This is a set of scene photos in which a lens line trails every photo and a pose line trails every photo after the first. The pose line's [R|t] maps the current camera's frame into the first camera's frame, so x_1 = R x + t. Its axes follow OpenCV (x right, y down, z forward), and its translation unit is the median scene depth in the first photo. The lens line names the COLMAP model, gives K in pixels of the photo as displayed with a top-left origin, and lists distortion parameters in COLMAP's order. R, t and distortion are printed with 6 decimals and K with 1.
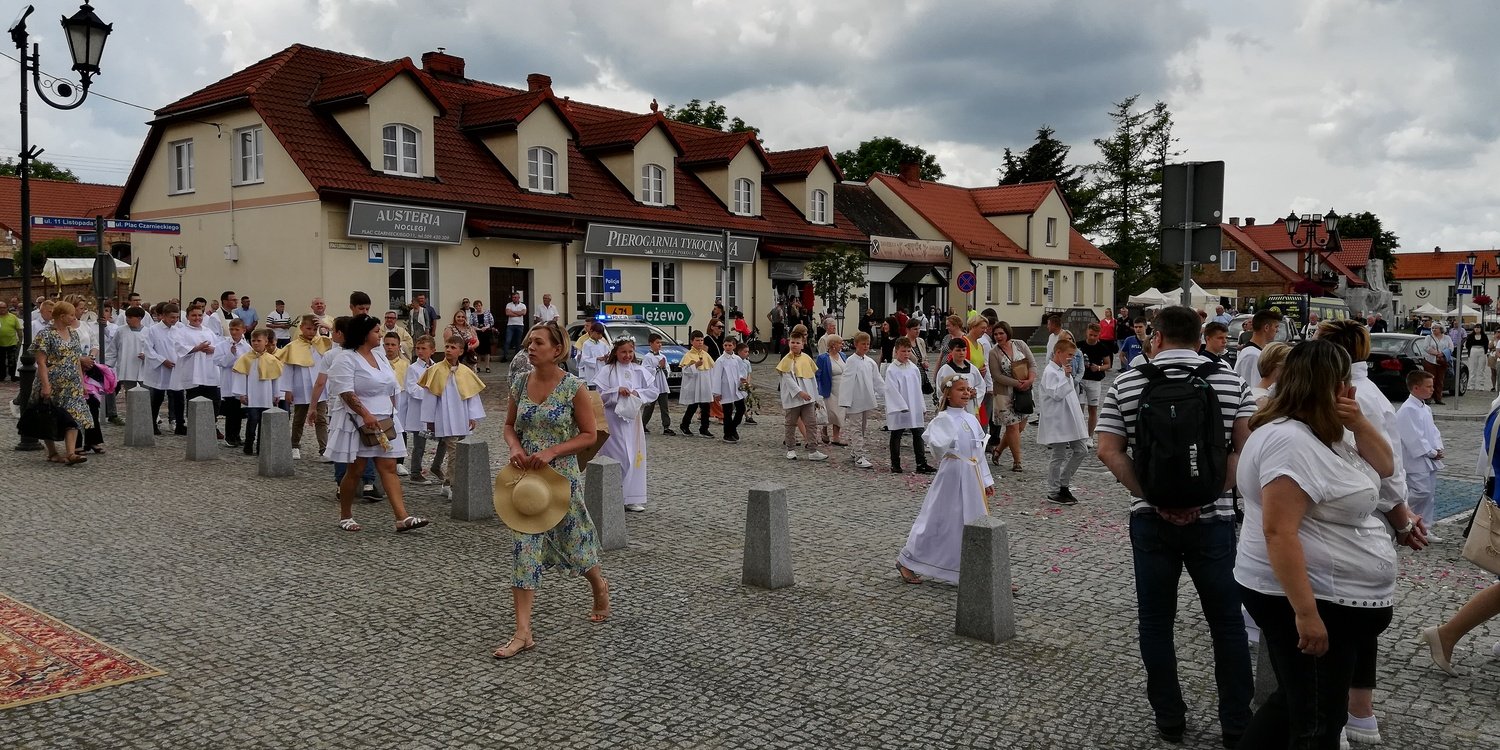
lens RADIAL K [[1159.8, 0, 756.9], [0, 1159.8, 369.4], [0, 0, 1]] dist [0.090989, -0.136452]
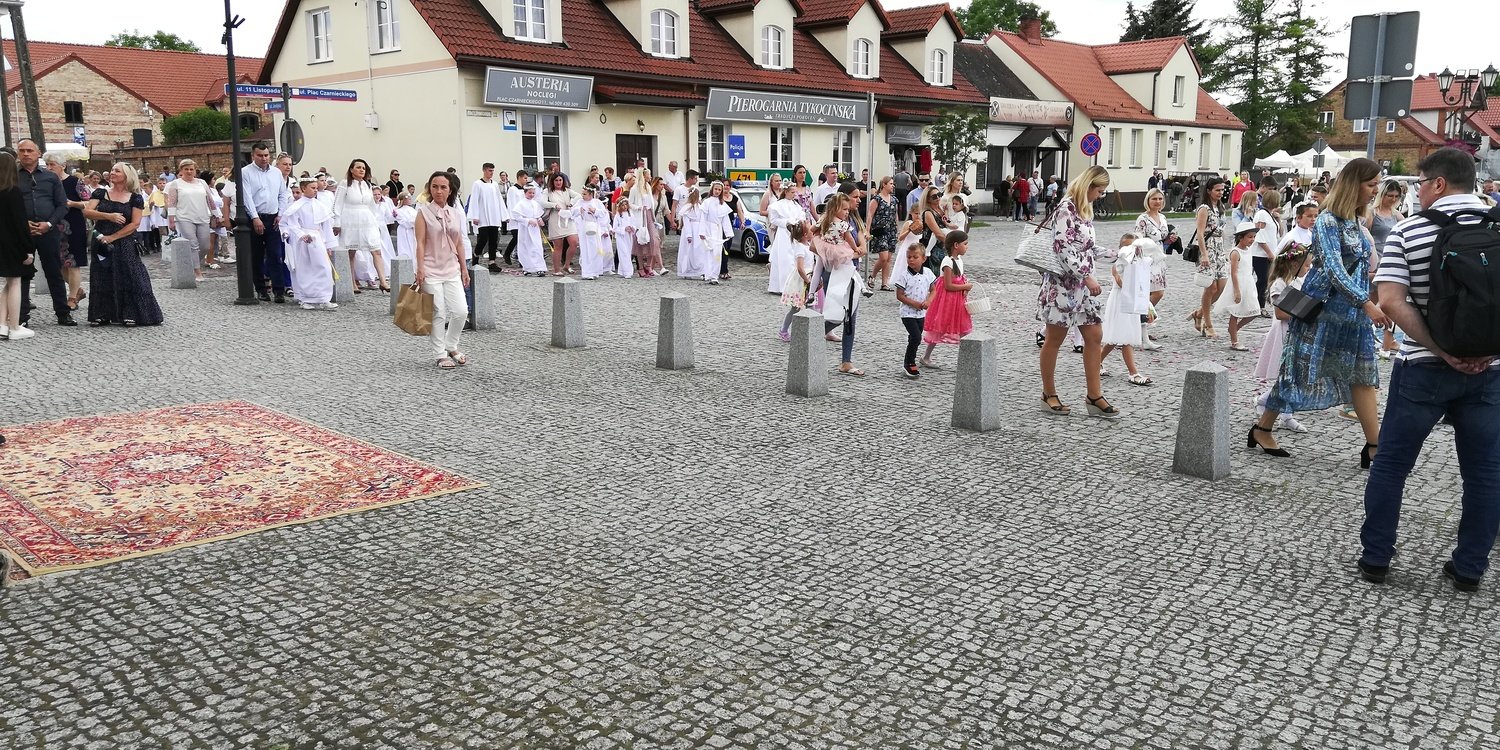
lens RADIAL K [[1159.8, 0, 748.9], [0, 1159.8, 370.5], [0, 0, 1]] dist [0.090989, -0.136452]
pose [[0.996266, 0.009806, -0.085775, -0.023943], [-0.000102, 0.993662, 0.112410, 0.002912], [0.086333, -0.111982, 0.989953, -0.015560]]
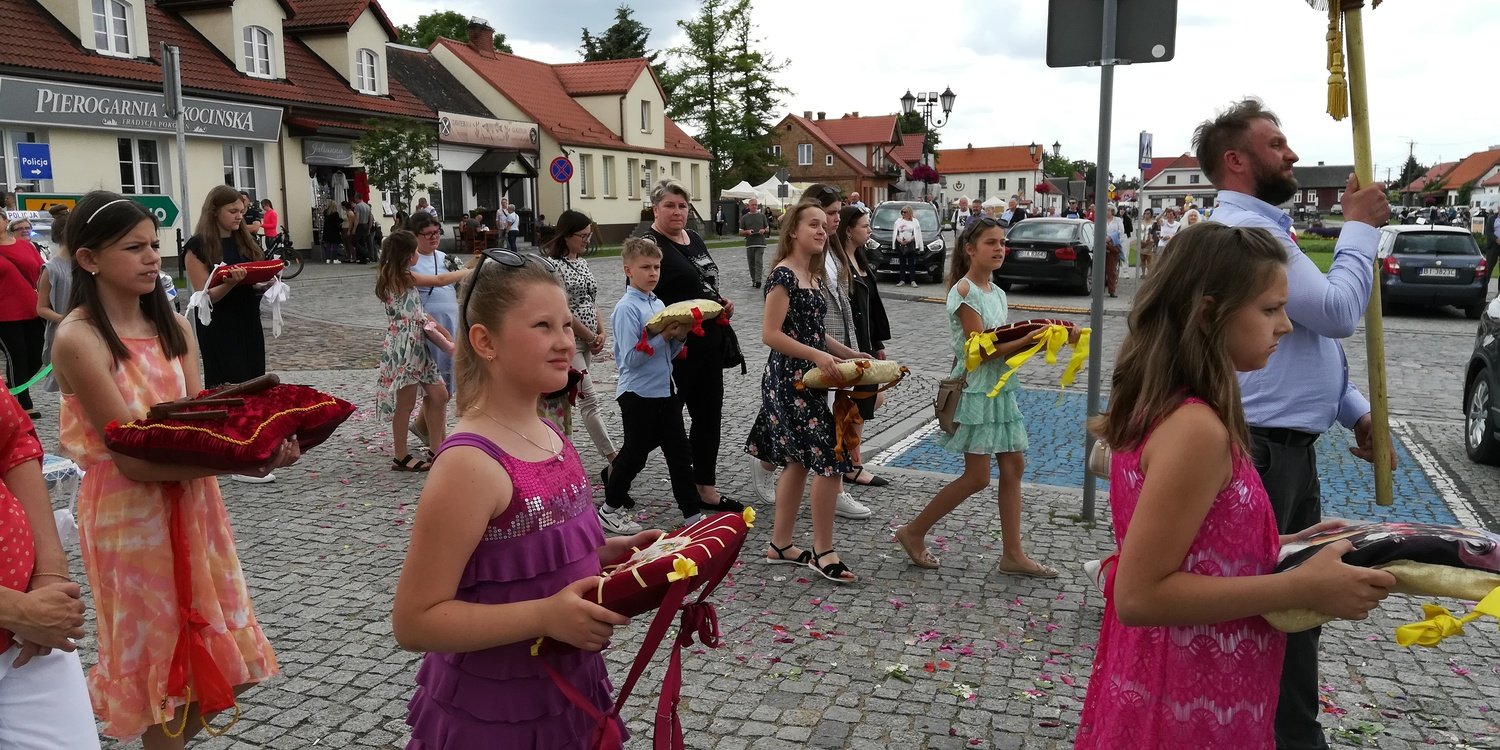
lens RADIAL K [[1159.8, 0, 764.8], [0, 1159.8, 371.3], [0, 0, 1]] dist [0.090989, -0.136452]
pose [[0.933475, -0.065936, 0.352530, 0.015570], [0.035401, 0.995094, 0.092381, -0.004167], [-0.356892, -0.073755, 0.931229, 0.207763]]
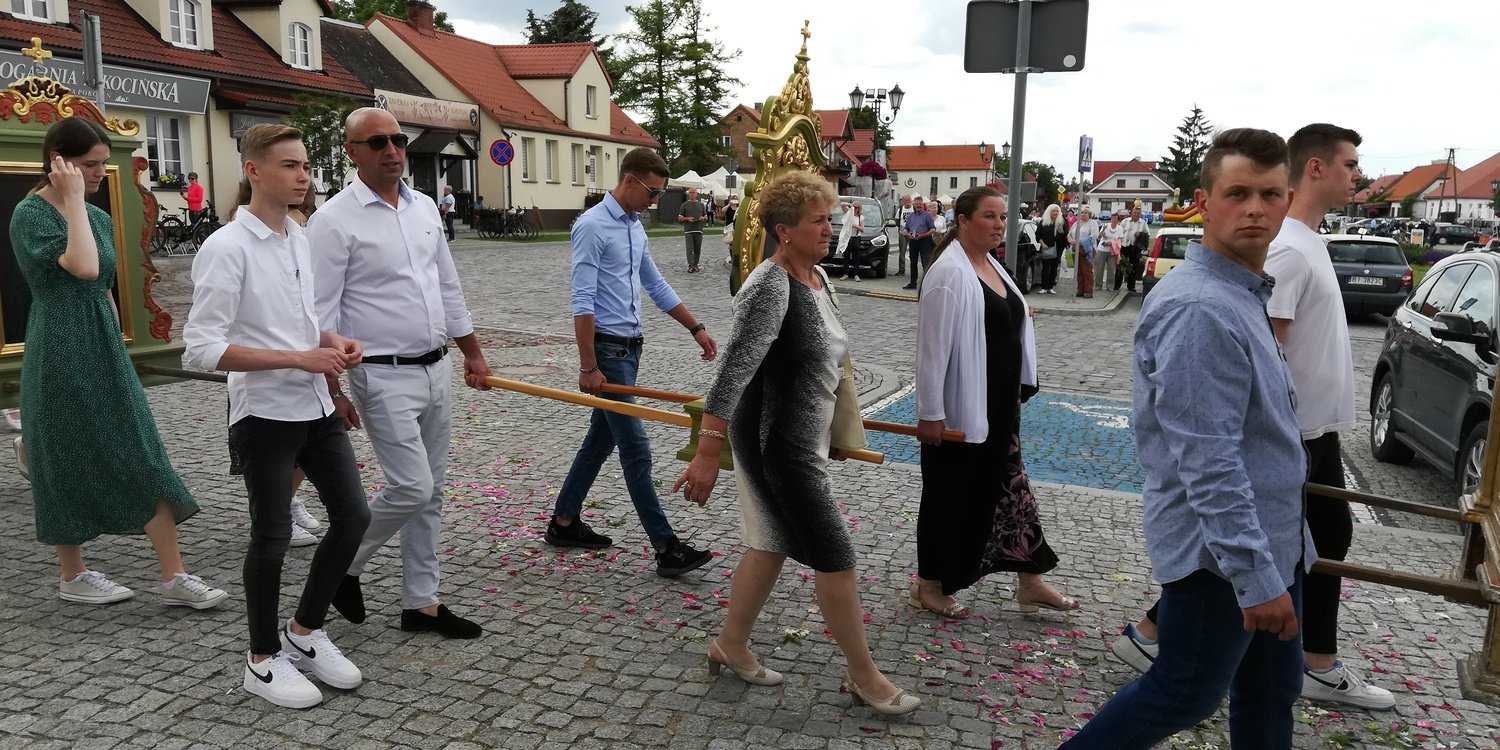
lens RADIAL K [[1159.8, 0, 801.9], [0, 1159.8, 382.1], [0, 0, 1]] dist [0.090989, -0.136452]
pose [[0.904321, -0.054533, 0.423355, 0.016472], [0.008579, 0.993927, 0.109705, -0.003508], [-0.426767, -0.095577, 0.899297, 0.196953]]
